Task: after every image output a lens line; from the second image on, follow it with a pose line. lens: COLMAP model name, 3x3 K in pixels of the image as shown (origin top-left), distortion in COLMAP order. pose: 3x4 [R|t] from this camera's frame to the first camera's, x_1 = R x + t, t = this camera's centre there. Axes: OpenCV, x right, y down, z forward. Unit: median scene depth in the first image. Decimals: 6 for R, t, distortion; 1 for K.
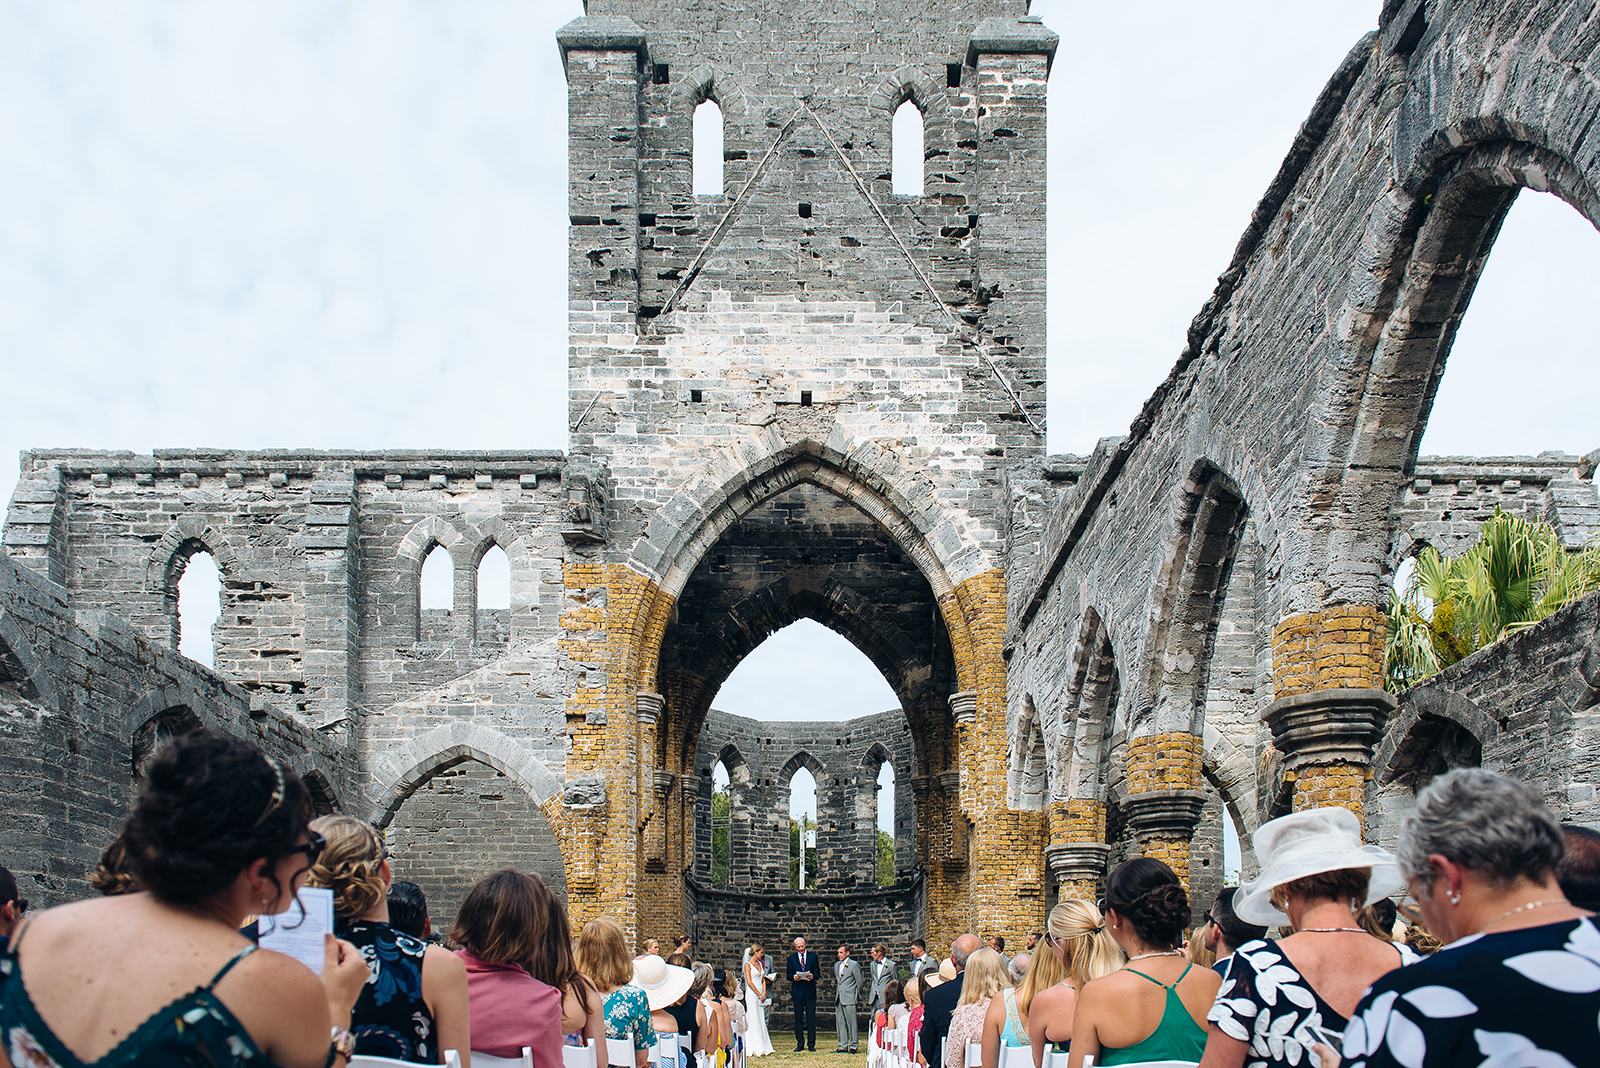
lens RADIAL K [[1113.1, 0, 807.3], [0, 1113.1, 973.0], [0, 0, 1]] dist [0.003322, 0.001166]
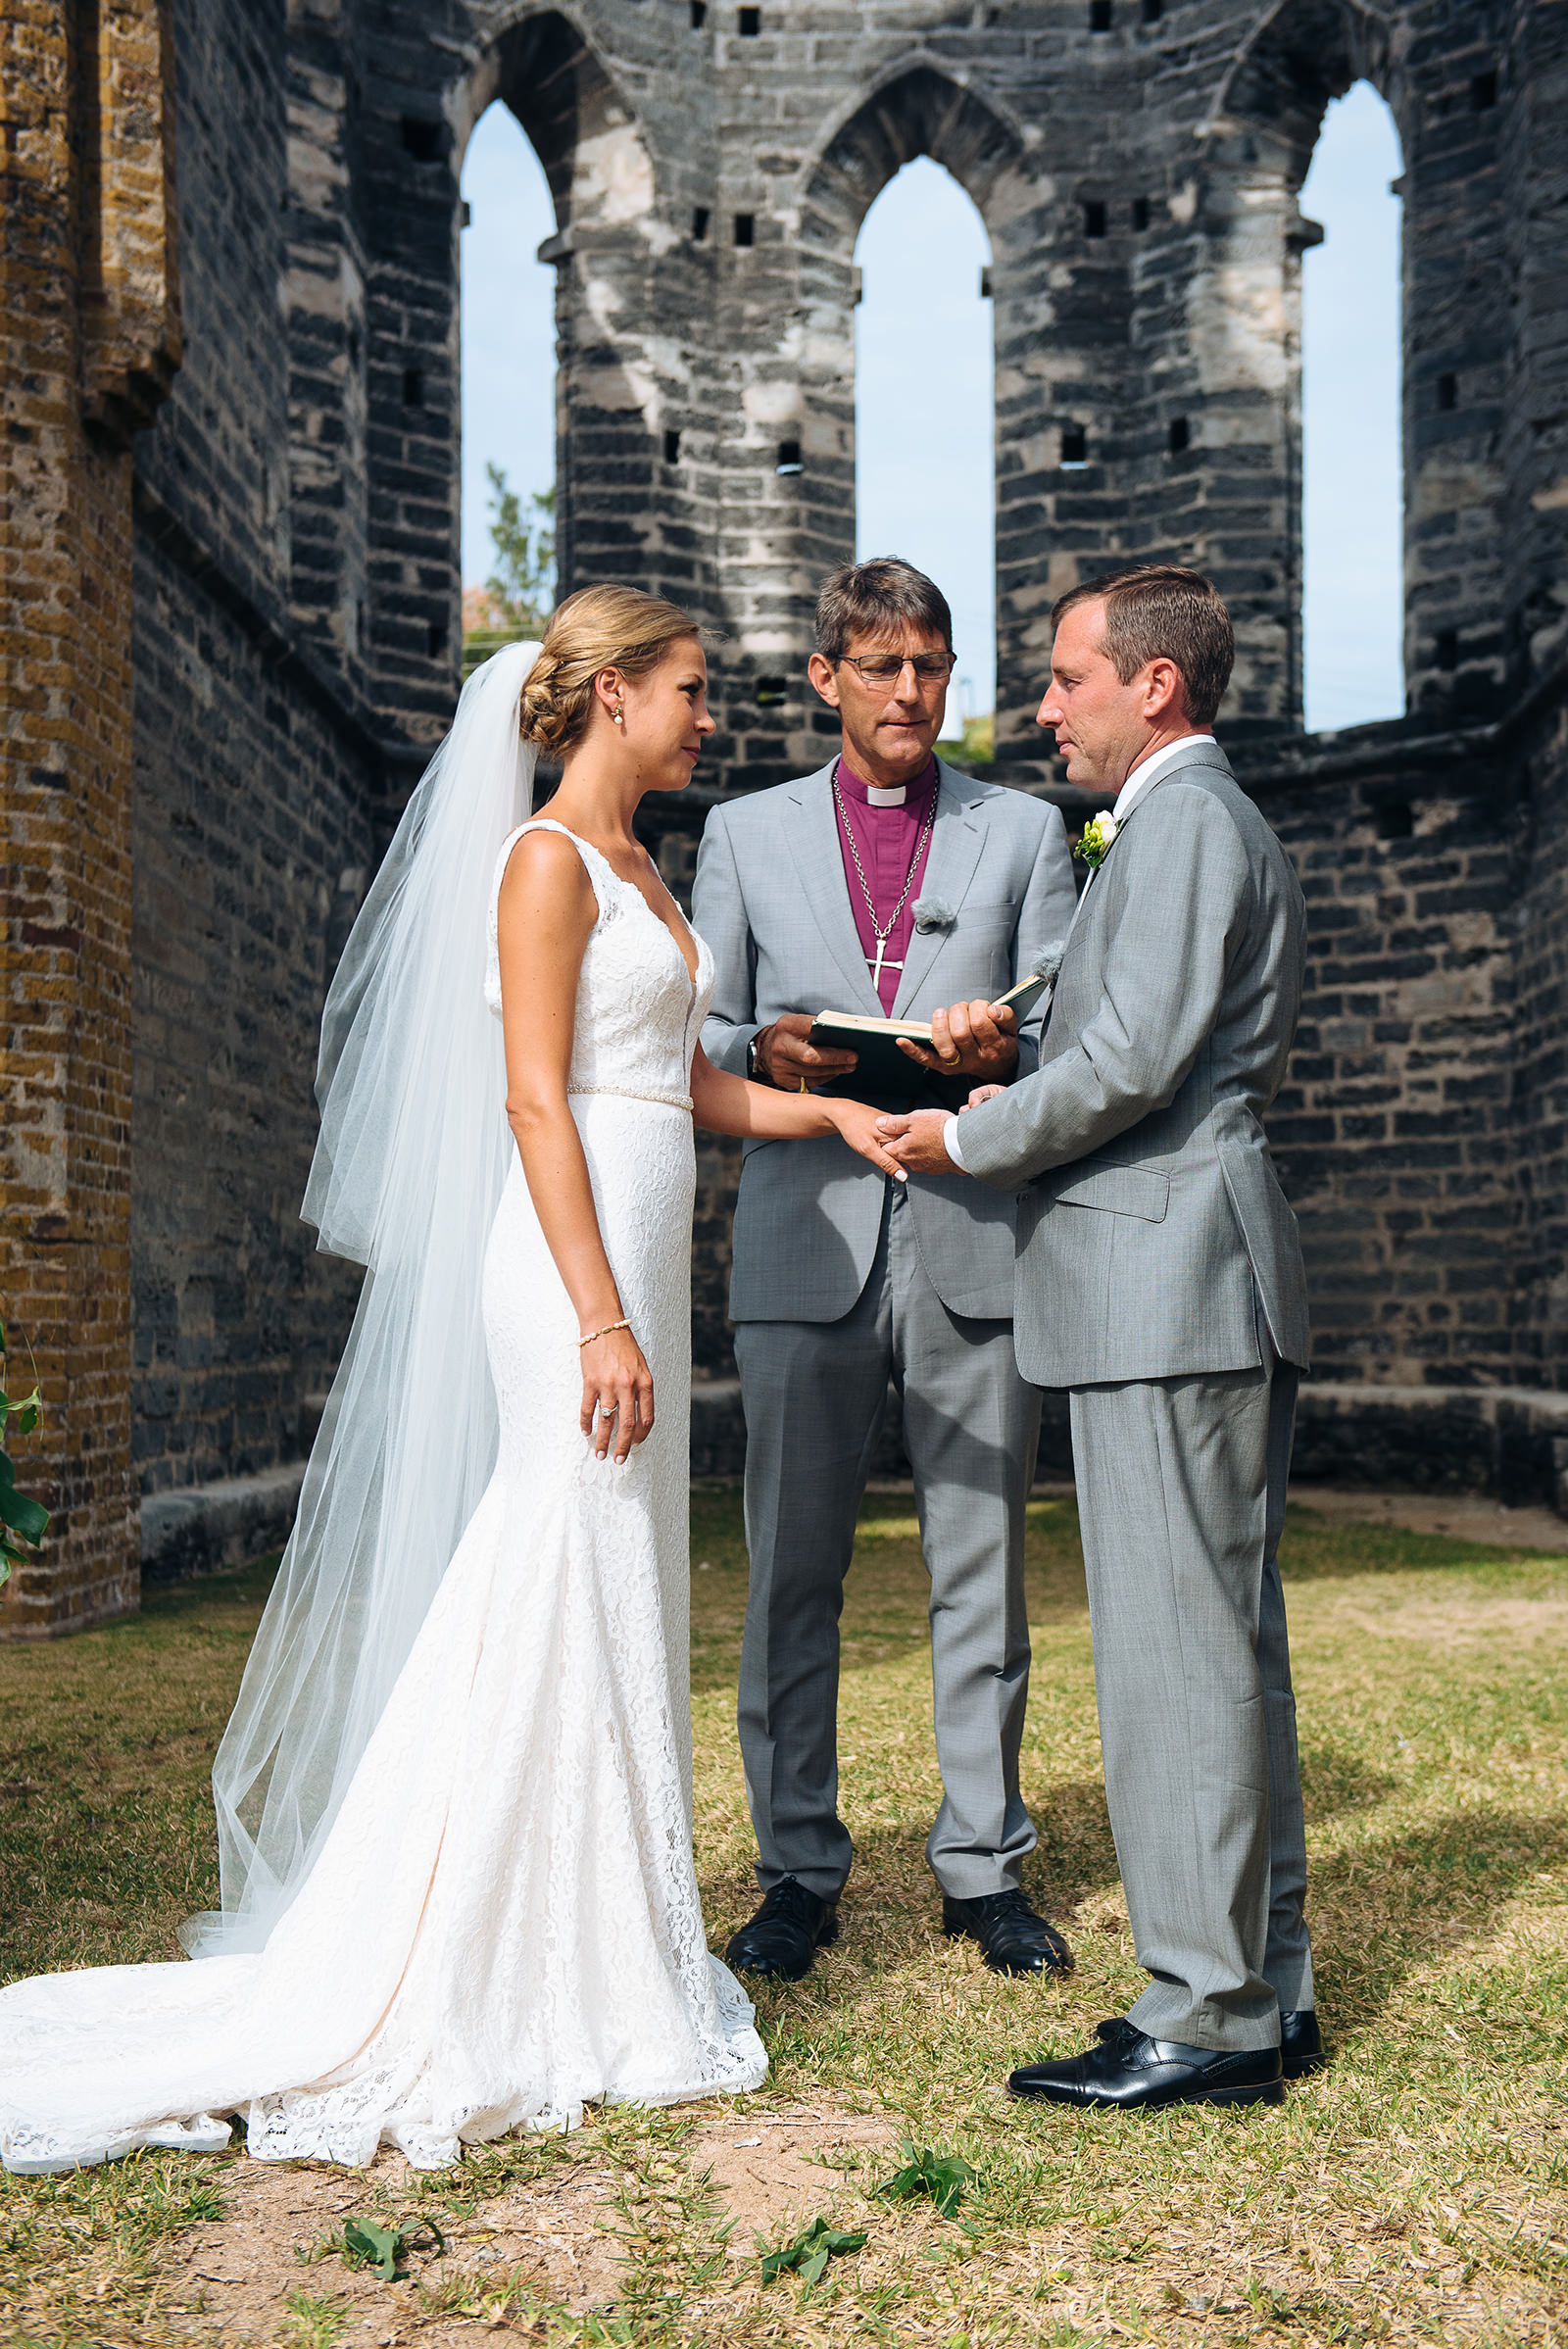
lens RADIAL K [[3274.5, 0, 784.0], [0, 3274.5, 1174.5], [0, 0, 1]] dist [0.105330, -0.001571]
pose [[0.999096, -0.008938, -0.041572, -0.005711], [0.008095, 0.999759, -0.020399, 0.010021], [0.041744, 0.020045, 0.998927, 0.416266]]
